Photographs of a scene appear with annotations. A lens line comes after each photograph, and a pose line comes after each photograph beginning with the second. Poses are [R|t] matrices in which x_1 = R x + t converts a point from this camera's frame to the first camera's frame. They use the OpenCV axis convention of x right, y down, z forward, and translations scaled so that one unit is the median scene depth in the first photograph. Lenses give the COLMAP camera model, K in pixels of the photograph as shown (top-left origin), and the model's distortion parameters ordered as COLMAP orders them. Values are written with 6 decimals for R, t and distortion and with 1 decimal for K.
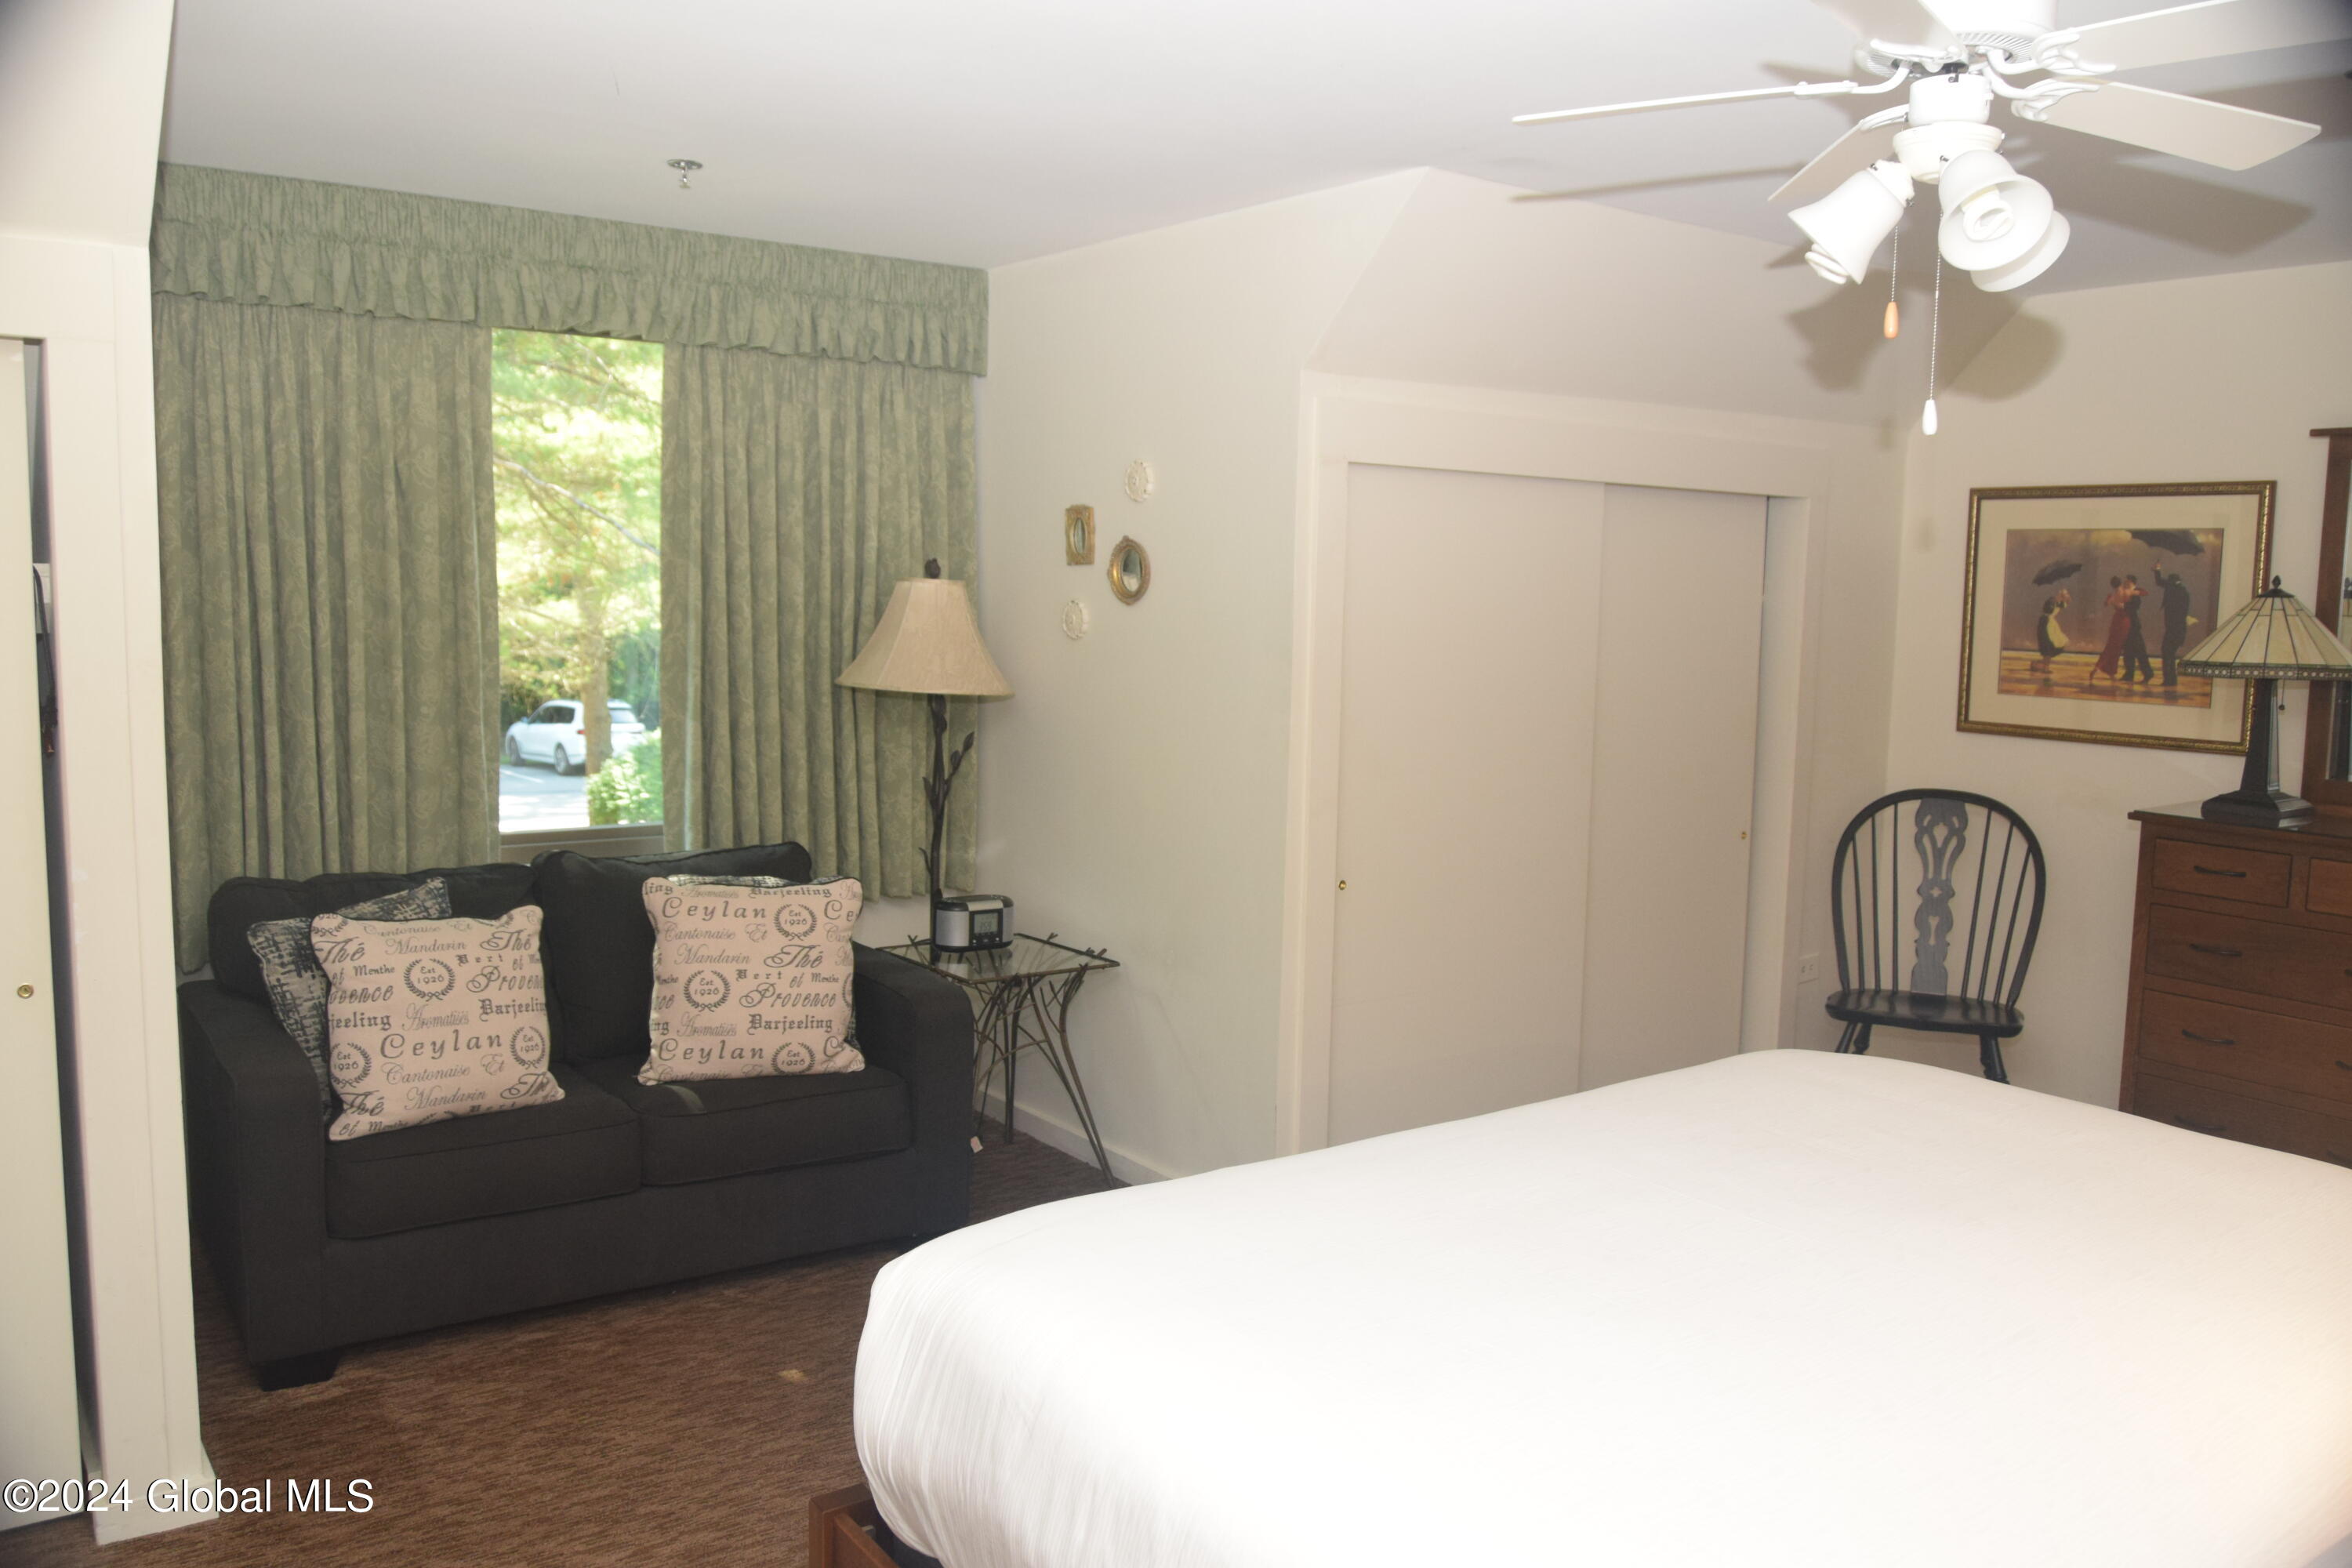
lens RADIAL K [[1799.6, 0, 1176.0], [0, 1799.6, 784.0], [0, 0, 1]] dist [-0.037458, 0.007147]
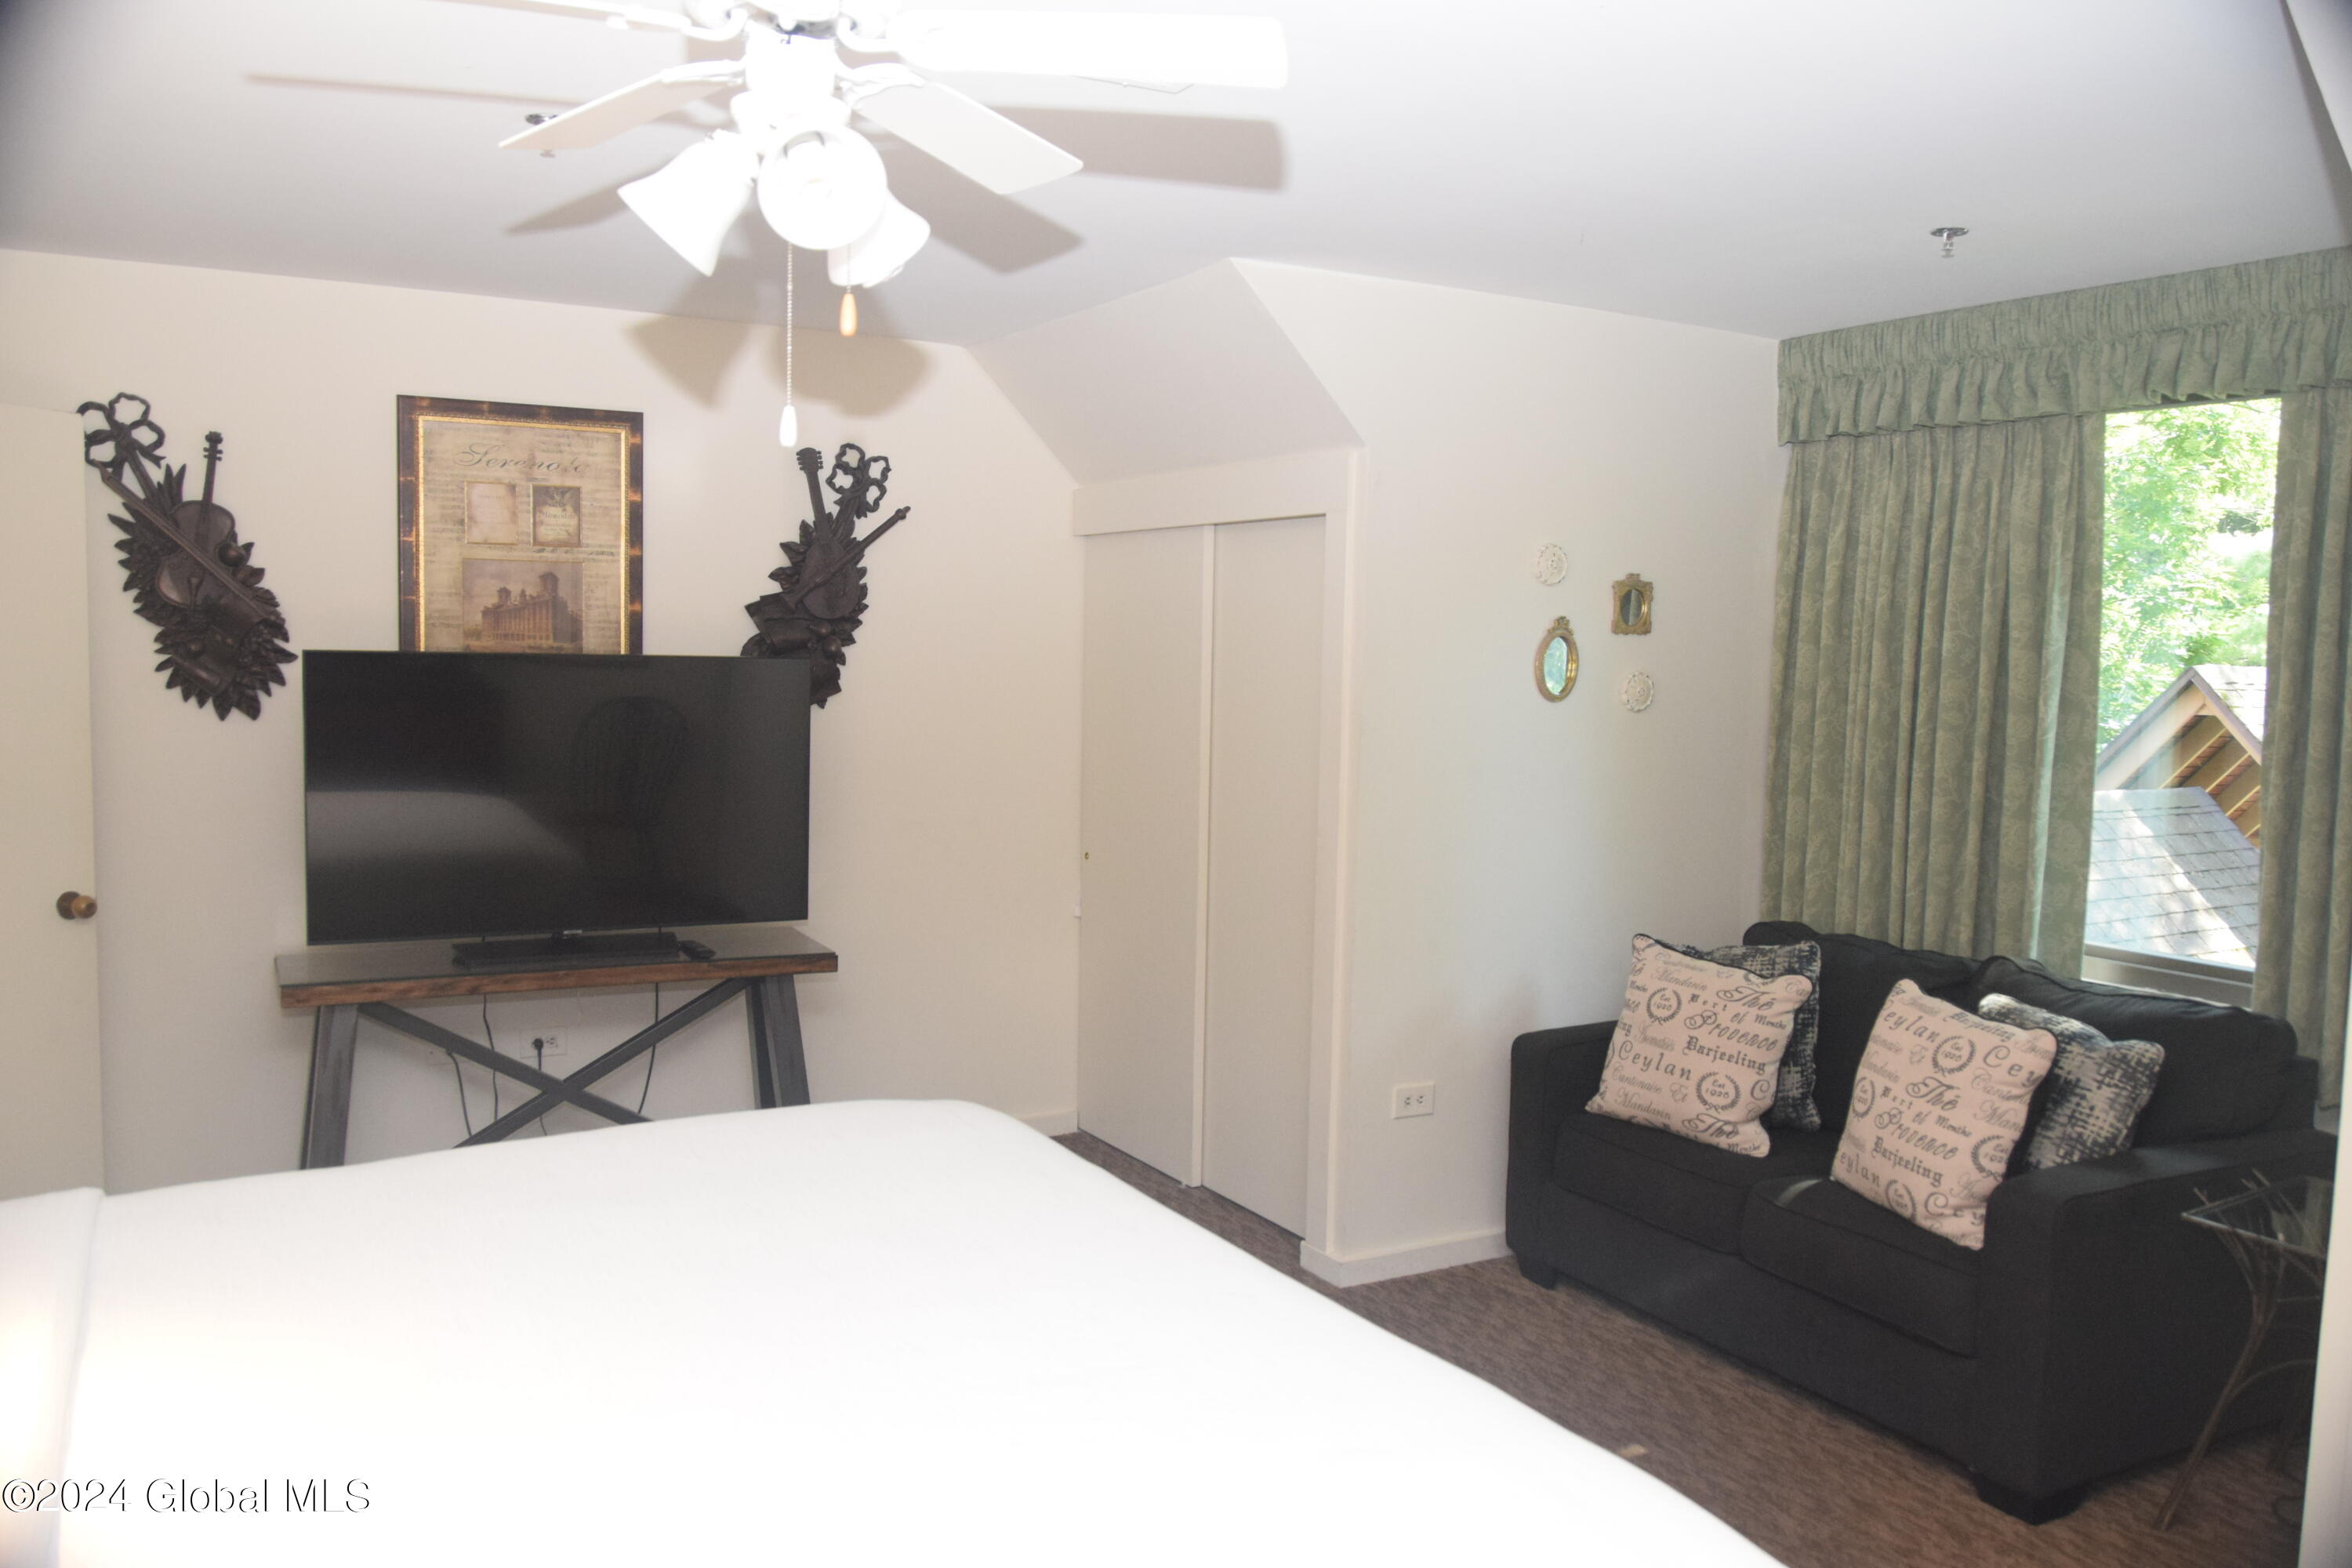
lens RADIAL K [[1799.6, 0, 1176.0], [0, 1799.6, 784.0], [0, 0, 1]] dist [-0.037458, 0.007147]
pose [[-0.104286, 0.052436, -0.993164, 0.432255], [-0.133779, 0.988794, 0.066252, -0.038720], [0.985509, 0.139773, -0.096102, 0.435526]]
